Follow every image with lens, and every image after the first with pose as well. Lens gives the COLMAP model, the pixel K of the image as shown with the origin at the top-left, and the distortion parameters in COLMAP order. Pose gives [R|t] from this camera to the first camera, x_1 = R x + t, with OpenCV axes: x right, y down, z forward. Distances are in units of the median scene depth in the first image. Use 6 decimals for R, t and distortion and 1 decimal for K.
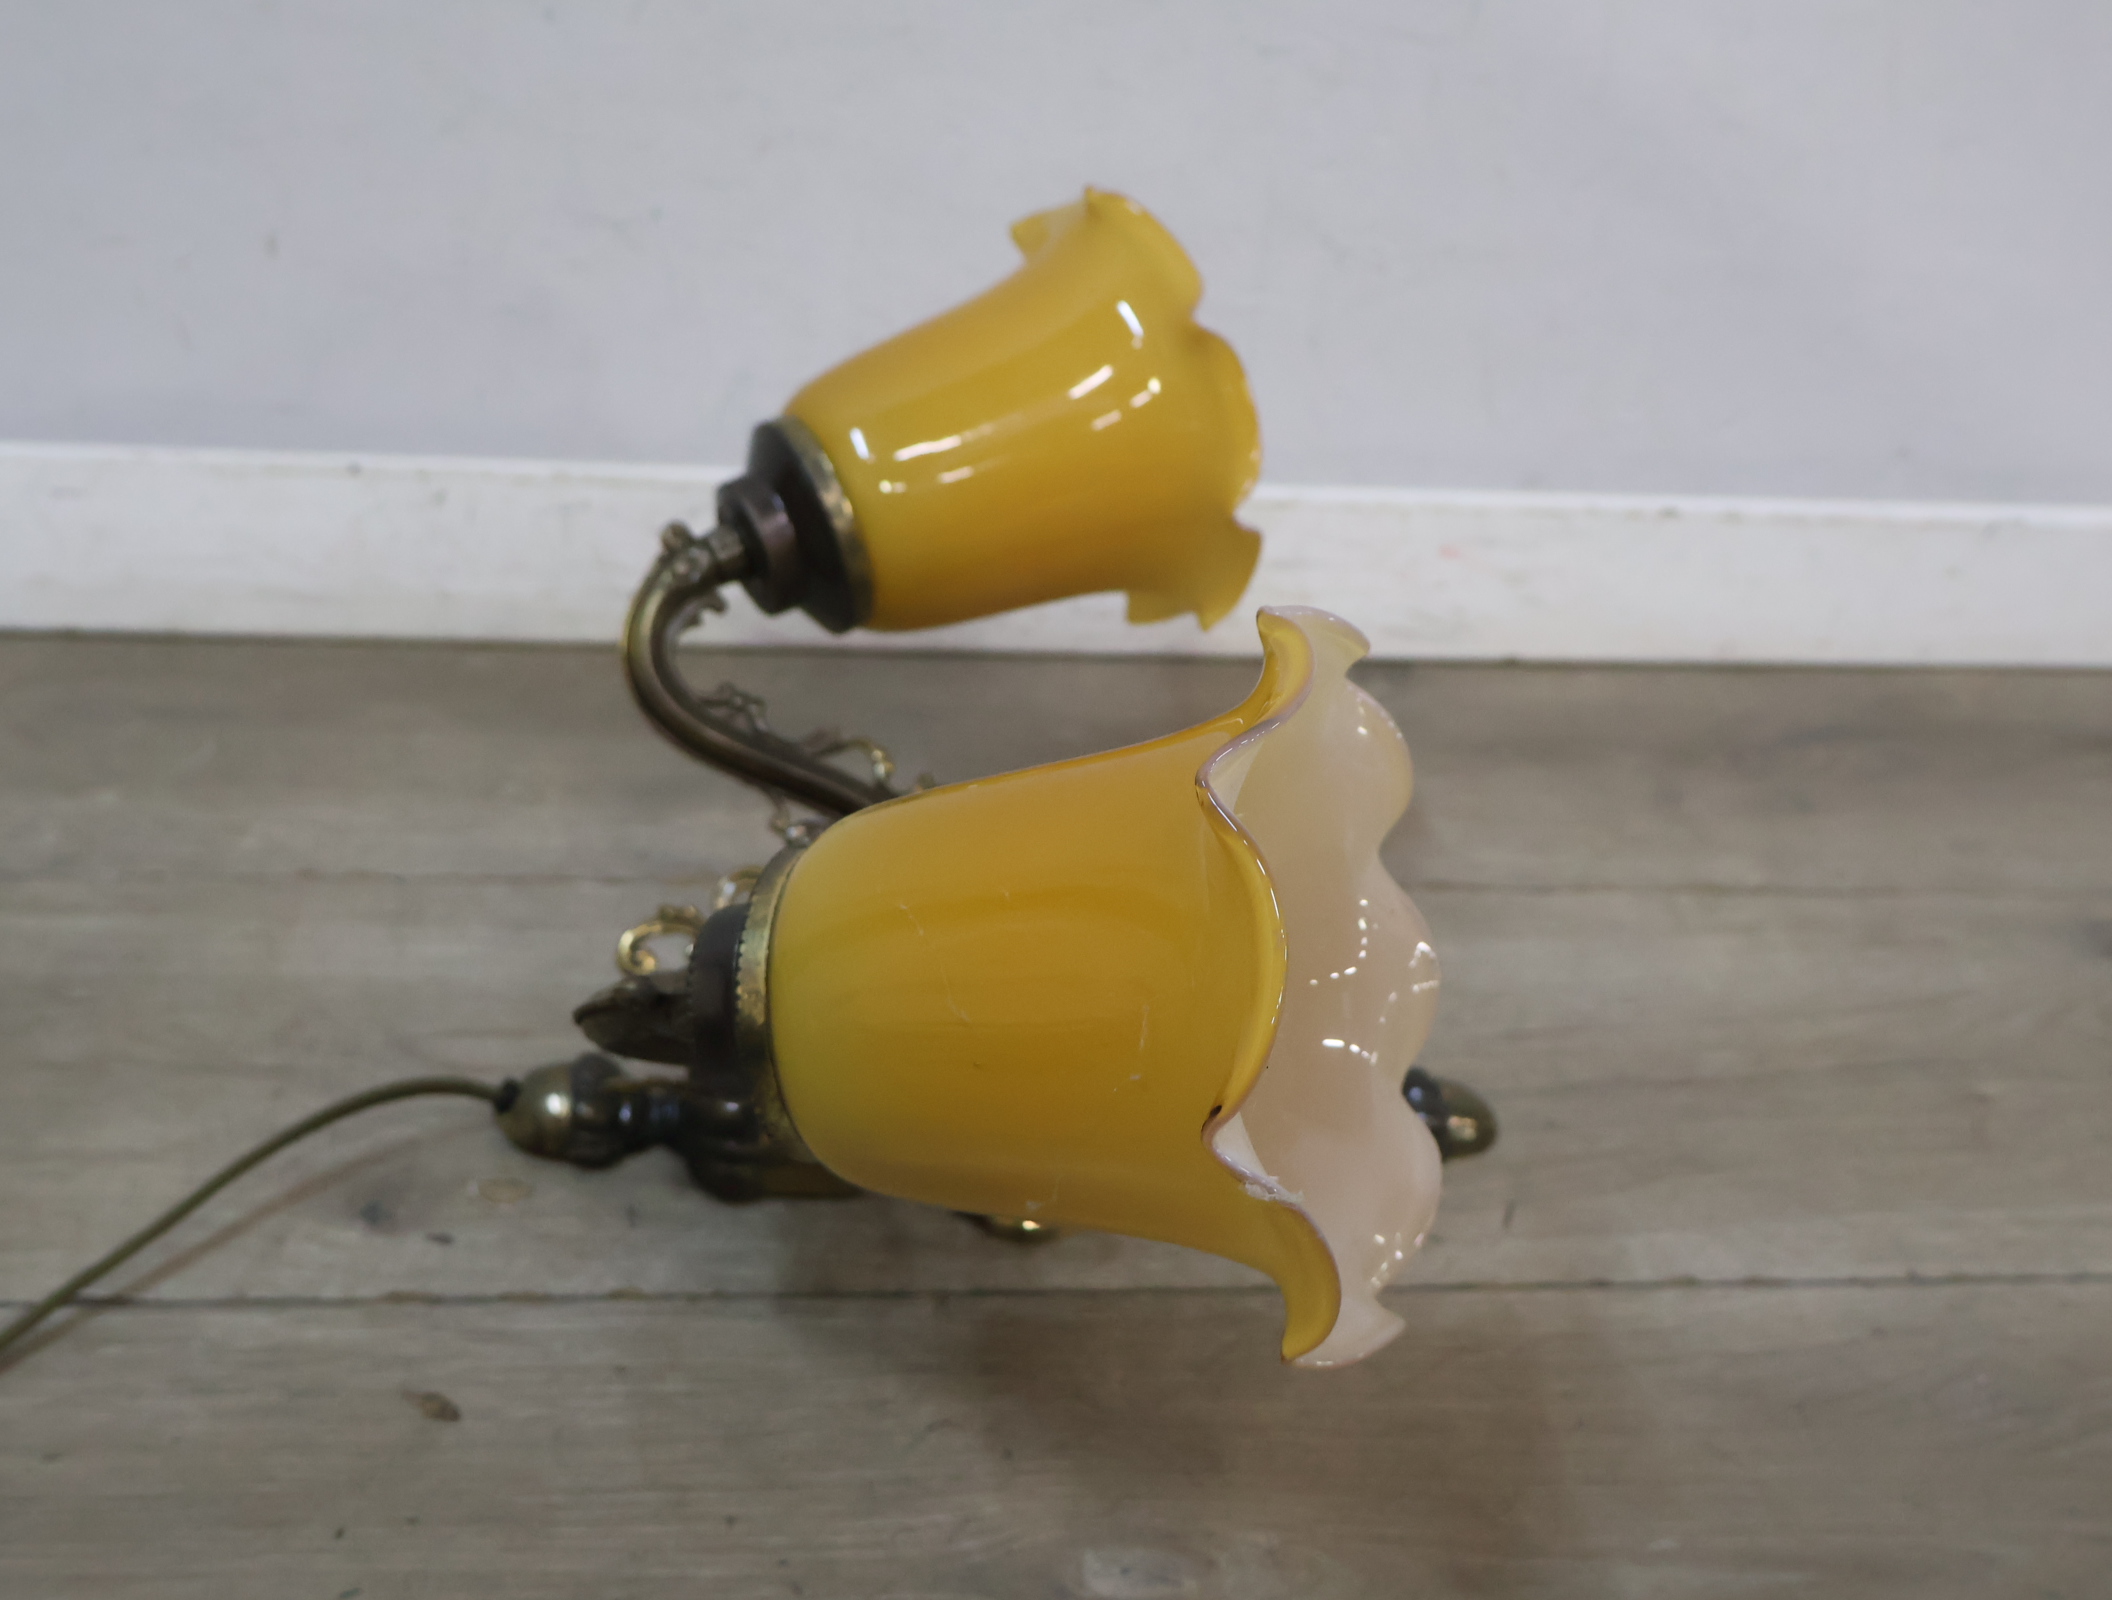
lens RADIAL K [[2306.6, 0, 1049.6], [0, 2306.6, 777.7], [0, 0, 1]] dist [0.012771, 0.012302]
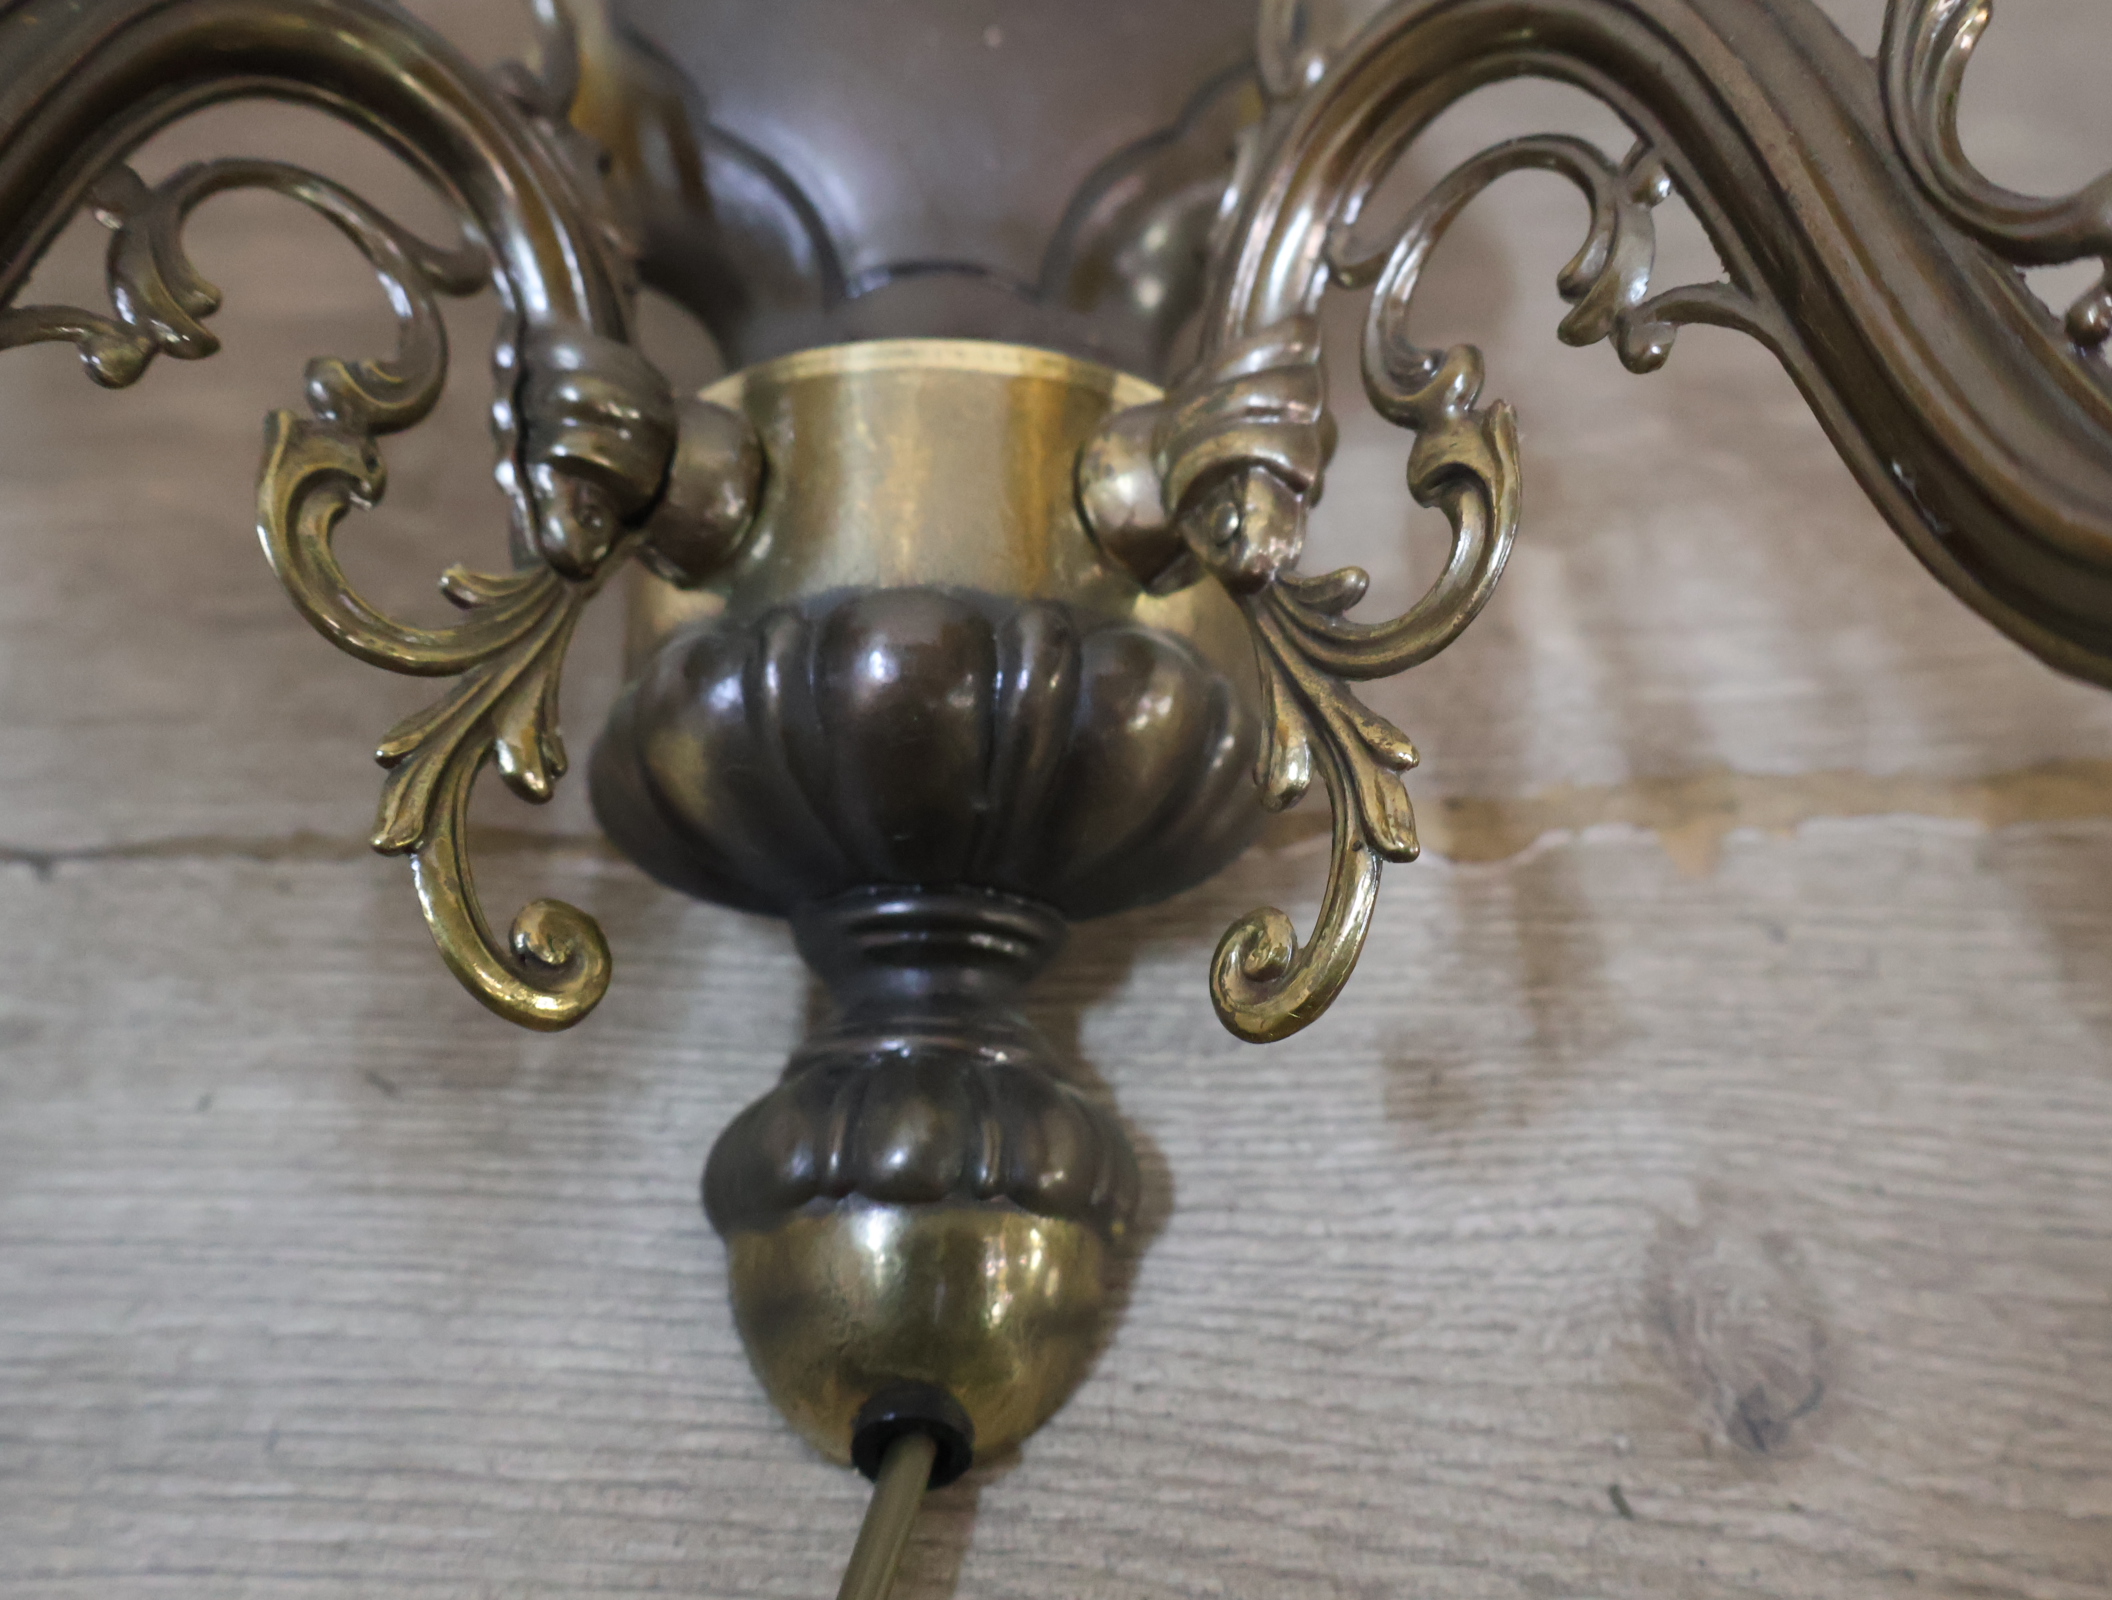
lens RADIAL K [[2306.6, 0, 1049.6], [0, 2306.6, 777.7], [0, 0, 1]] dist [0.012771, 0.012302]
pose [[0.989174, 0.005877, -0.146632, -0.113968], [0.052202, 0.919750, 0.389018, -0.103977], [0.137151, -0.392461, 0.909485, 0.882157]]
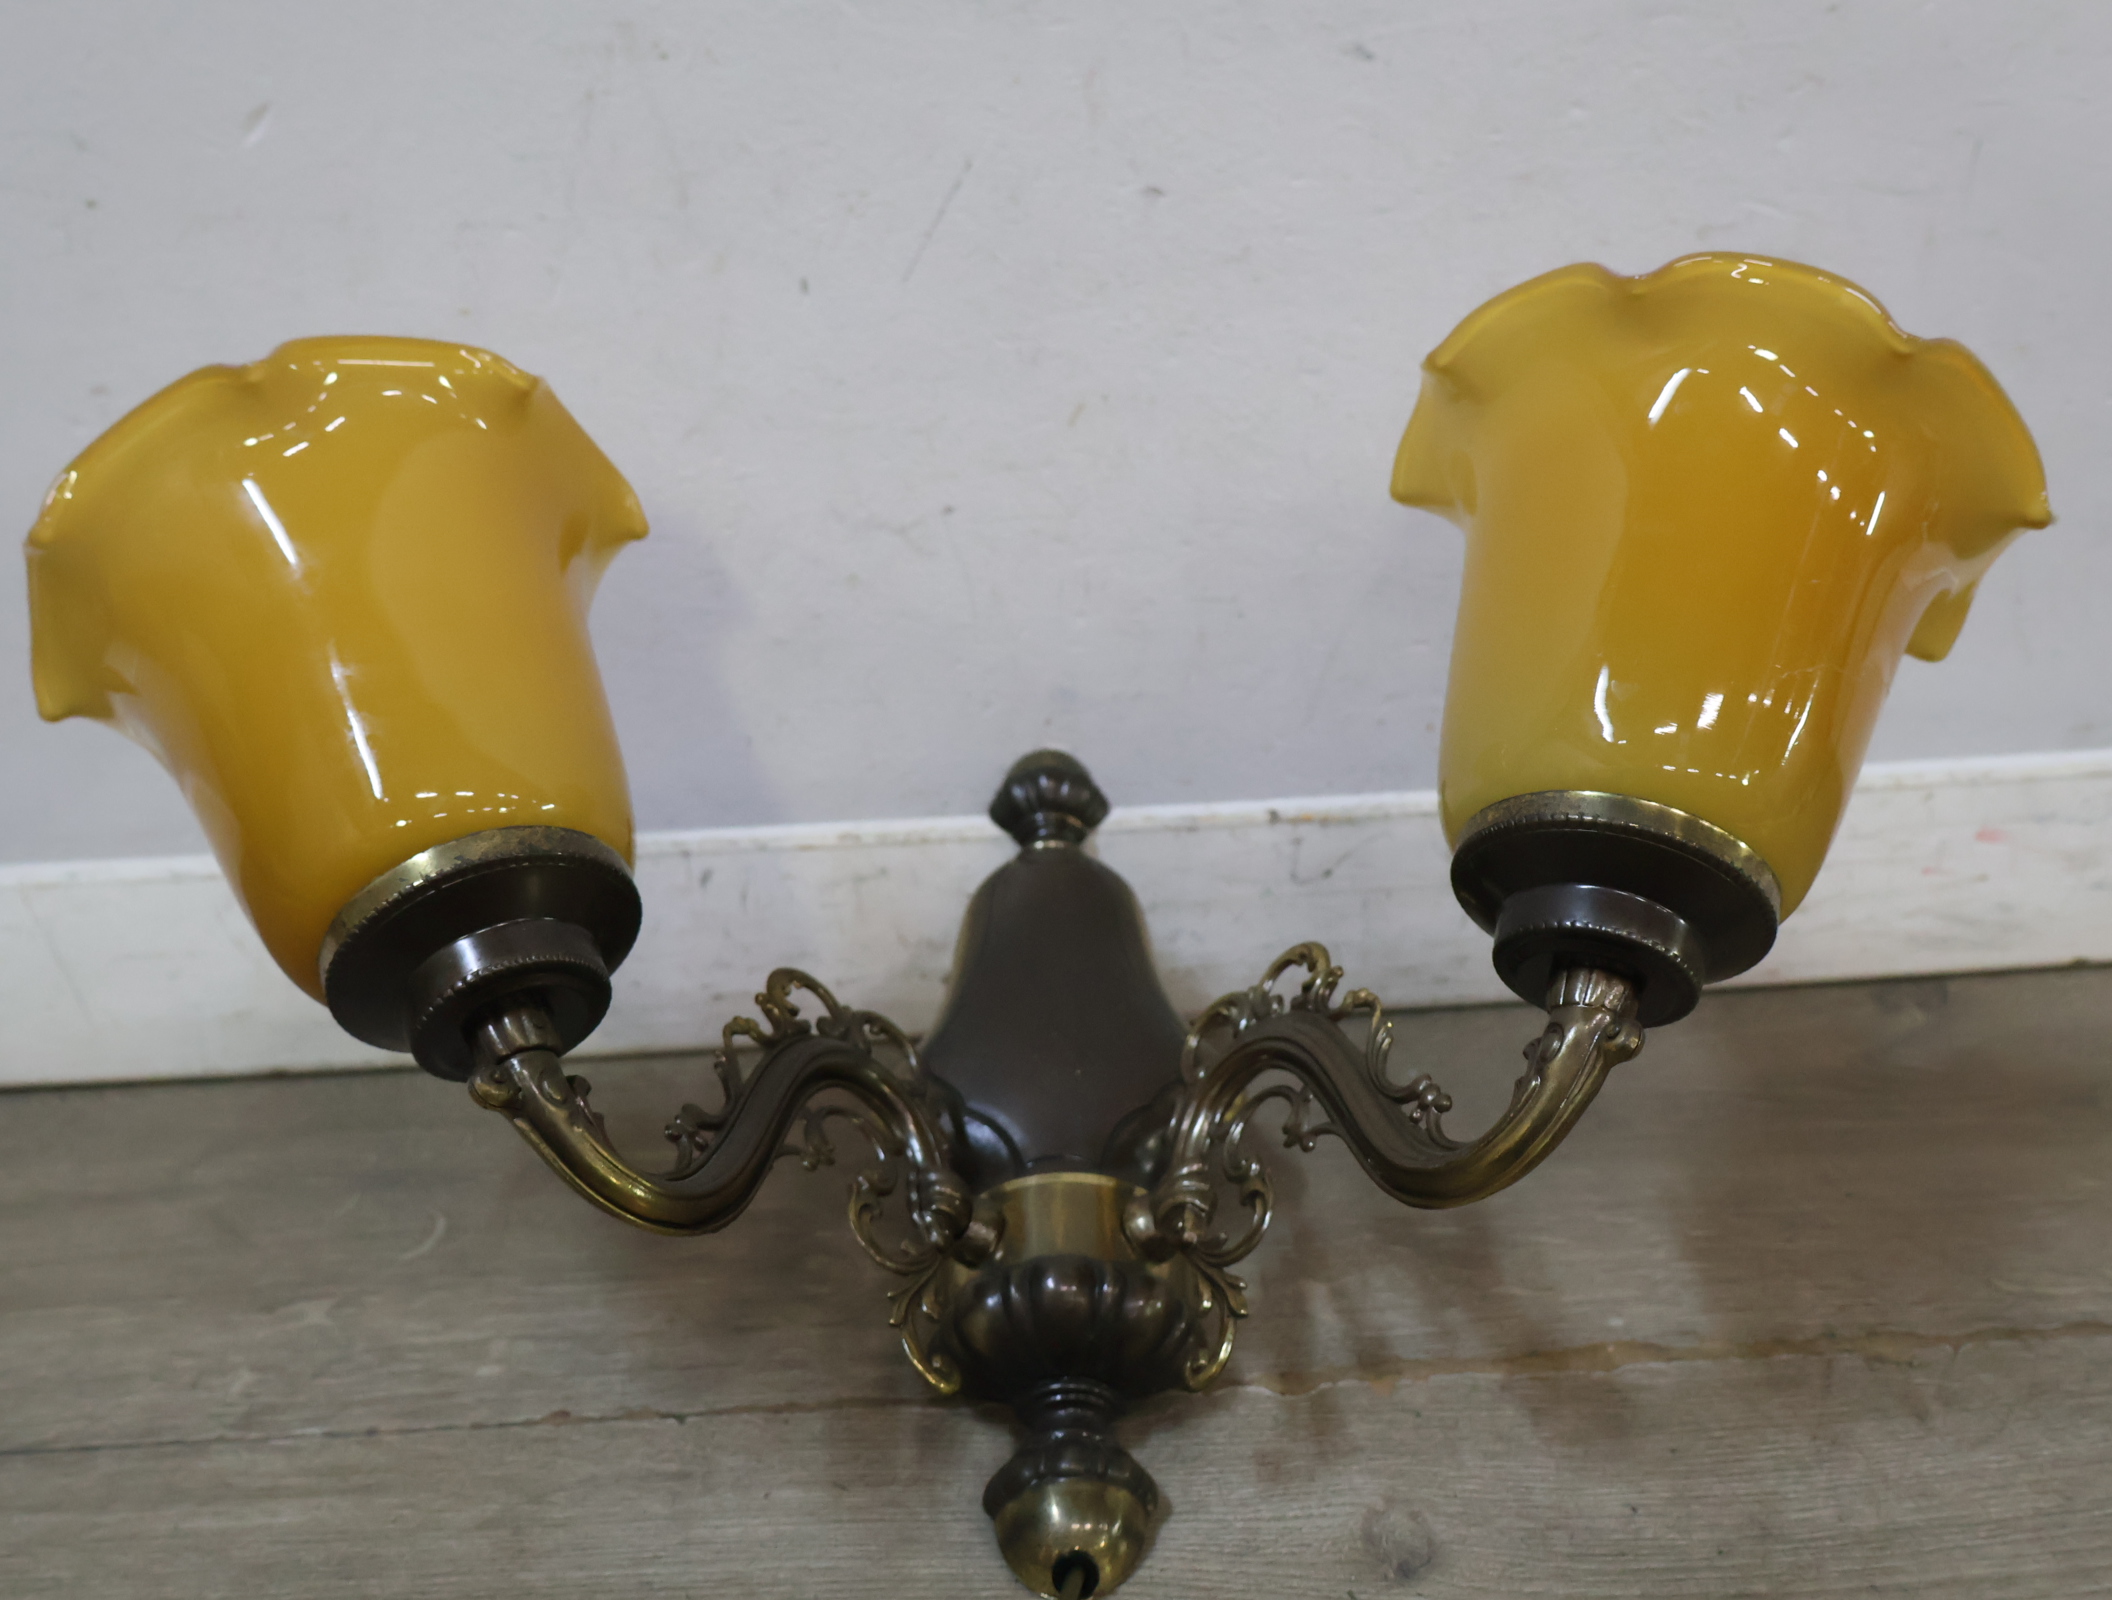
lens RADIAL K [[2273.3, 0, 1045.8], [0, 2273.3, 797.9], [0, 0, 1]] dist [0.000616, 0.007532]
pose [[0.989903, -0.082658, -0.115148, -0.073764], [0.073524, 0.993963, -0.081436, -0.106304], [0.121185, 0.072147, 0.990005, 0.318957]]
